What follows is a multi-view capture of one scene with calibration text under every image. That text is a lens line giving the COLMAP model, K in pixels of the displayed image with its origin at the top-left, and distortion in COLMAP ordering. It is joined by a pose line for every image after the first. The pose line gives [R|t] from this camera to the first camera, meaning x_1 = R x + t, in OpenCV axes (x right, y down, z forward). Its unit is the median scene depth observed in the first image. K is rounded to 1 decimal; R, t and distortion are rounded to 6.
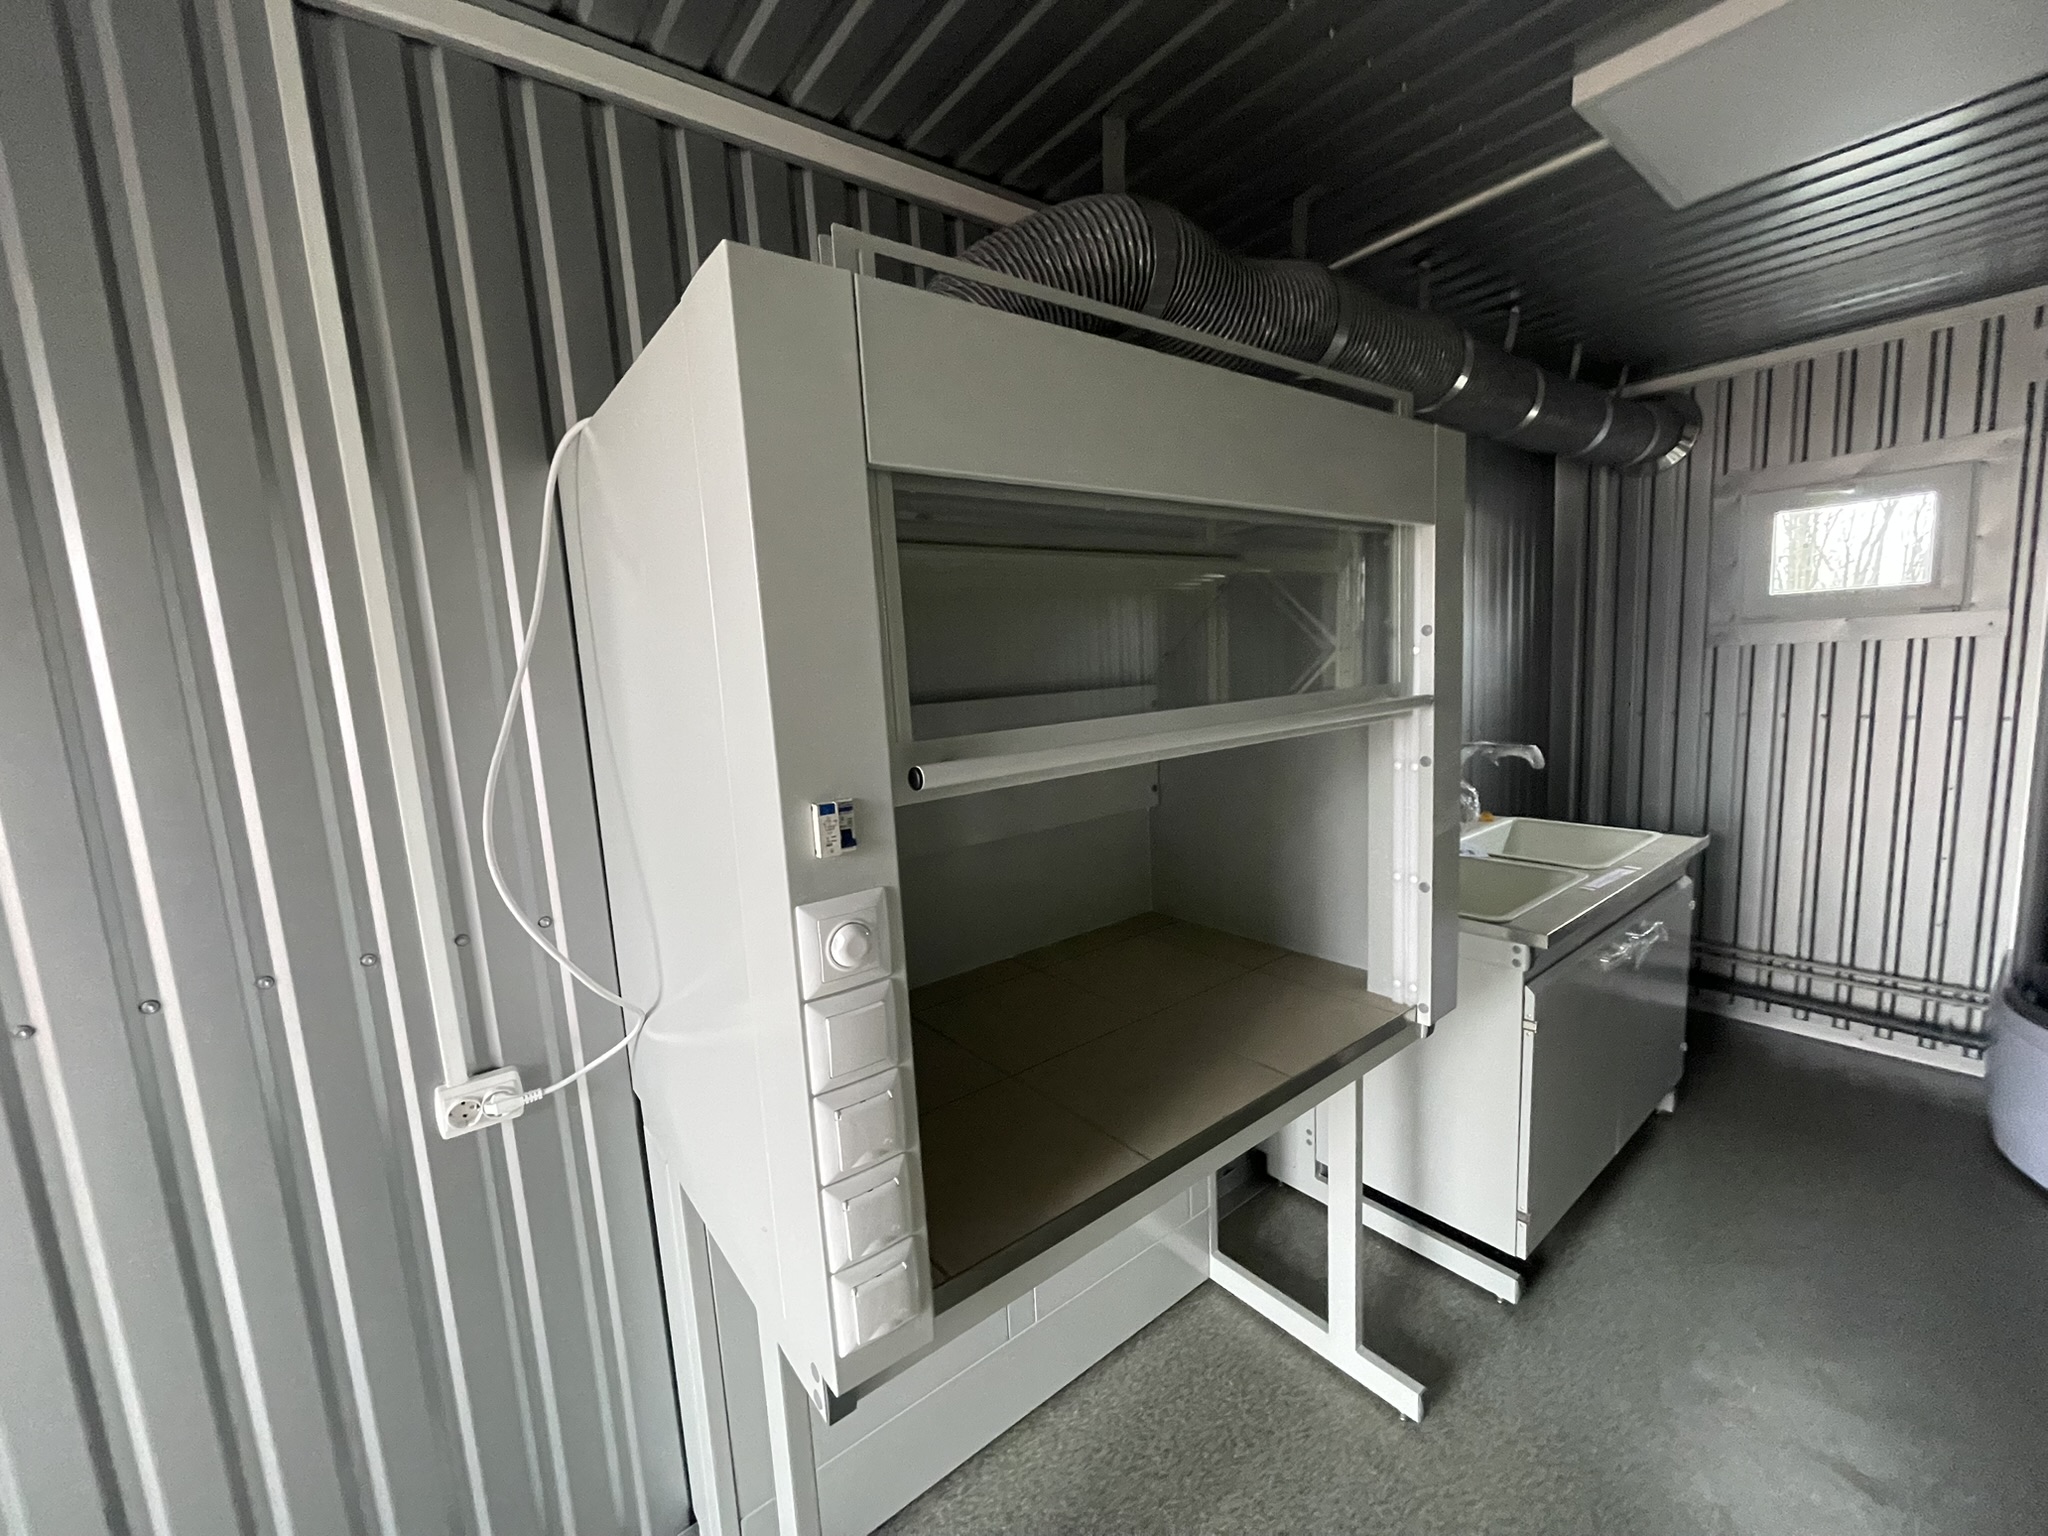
lens RADIAL K [[833.2, 0, 1015.9], [0, 833.2, 768.0], [0, 0, 1]] dist [0.000378, -0.001381]
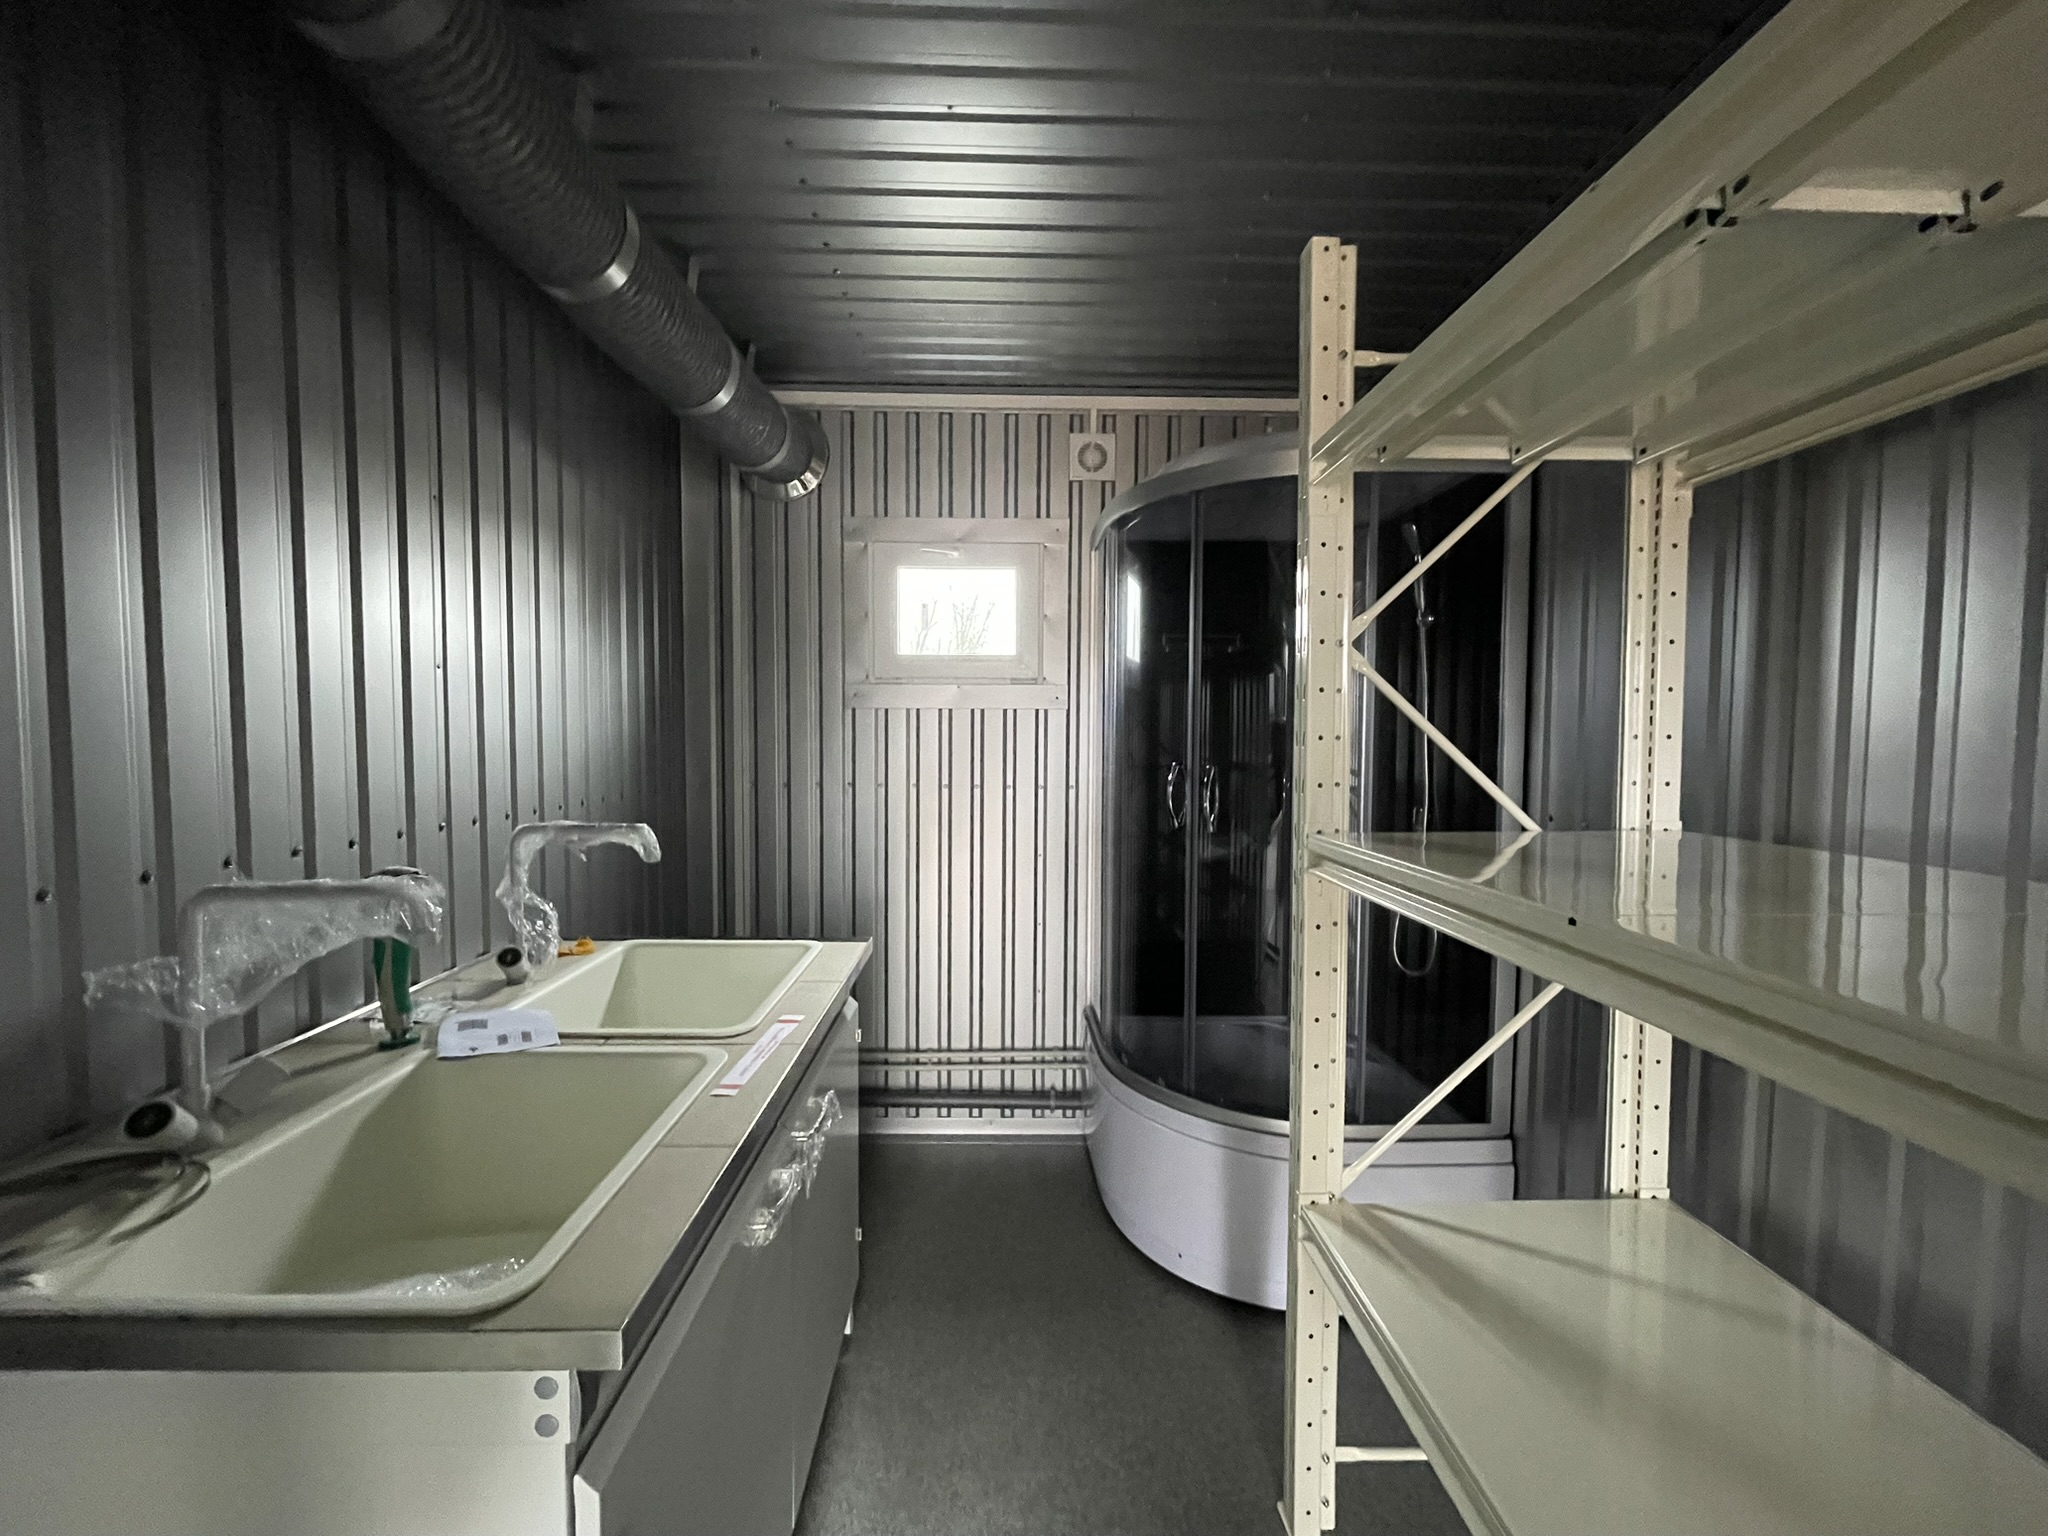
lens RADIAL K [[833.2, 0, 1018.4], [0, 833.2, 766.0], [0, 0, 1]] dist [0.000378, -0.001381]
pose [[0.603100, 0.027682, 0.797185, 0.273780], [0.068319, 0.993933, -0.086200, 0.001237], [-0.794734, 0.106450, 0.597550, 0.380466]]
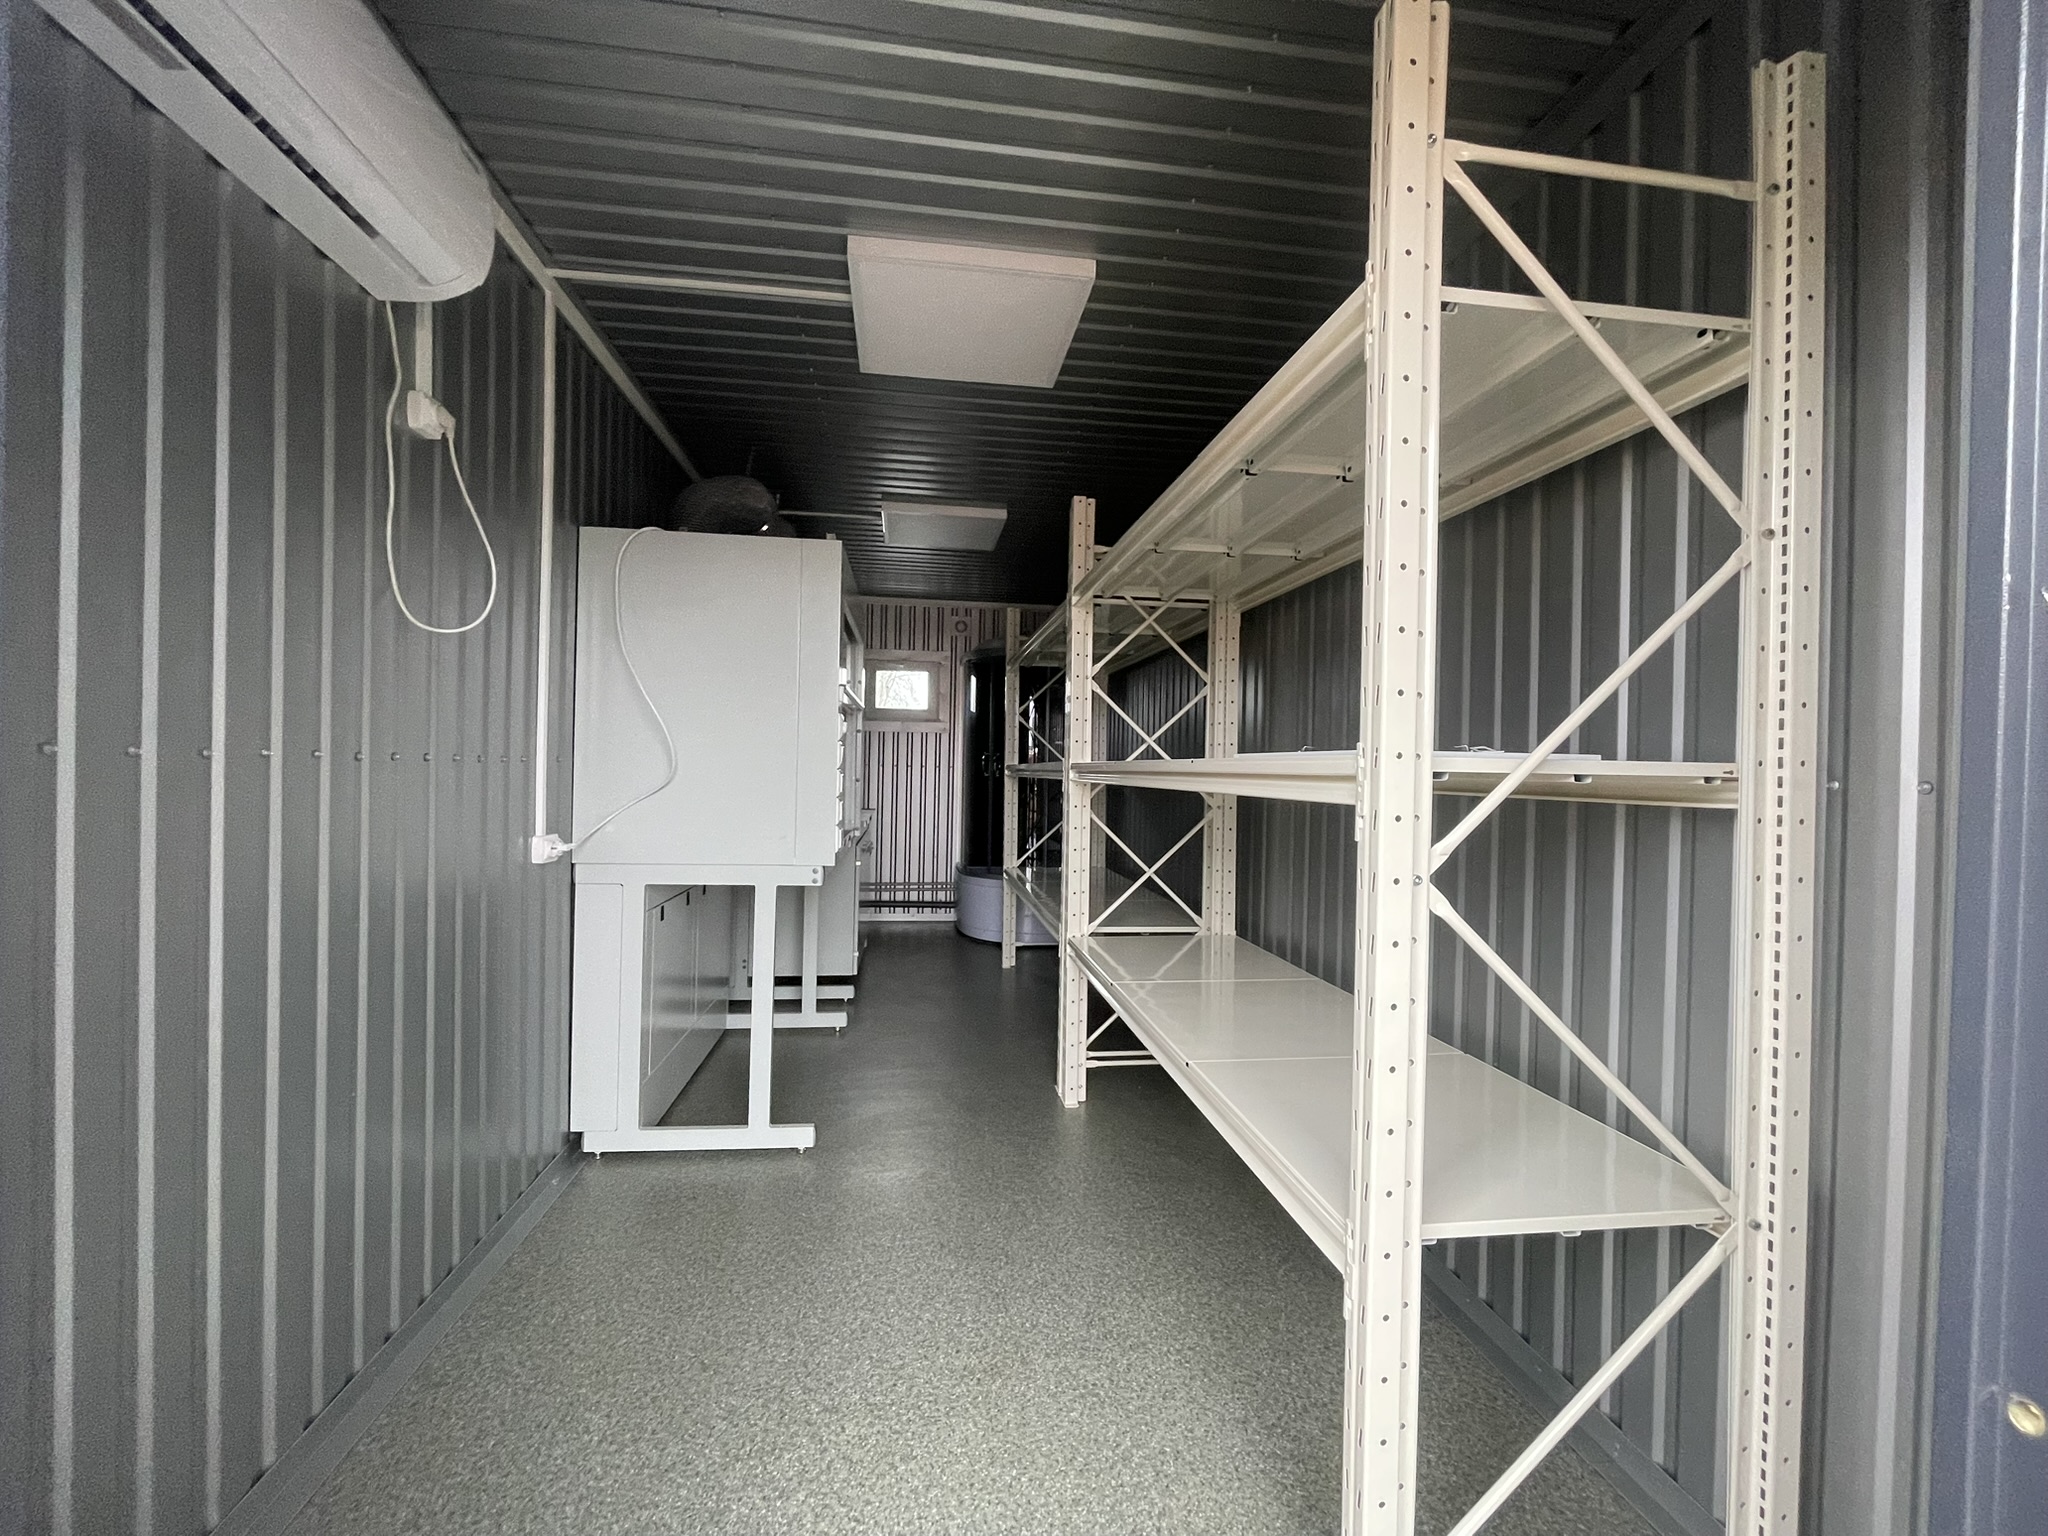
lens RADIAL K [[833.2, 0, 1033.6], [0, 833.2, 765.3], [0, 0, 1]] dist [0.000378, -0.001381]
pose [[0.494448, 0.067556, 0.866578, -0.768960], [0.070761, 0.990538, -0.117594, 0.227991], [-0.866322, 0.119464, 0.484989, -0.382866]]
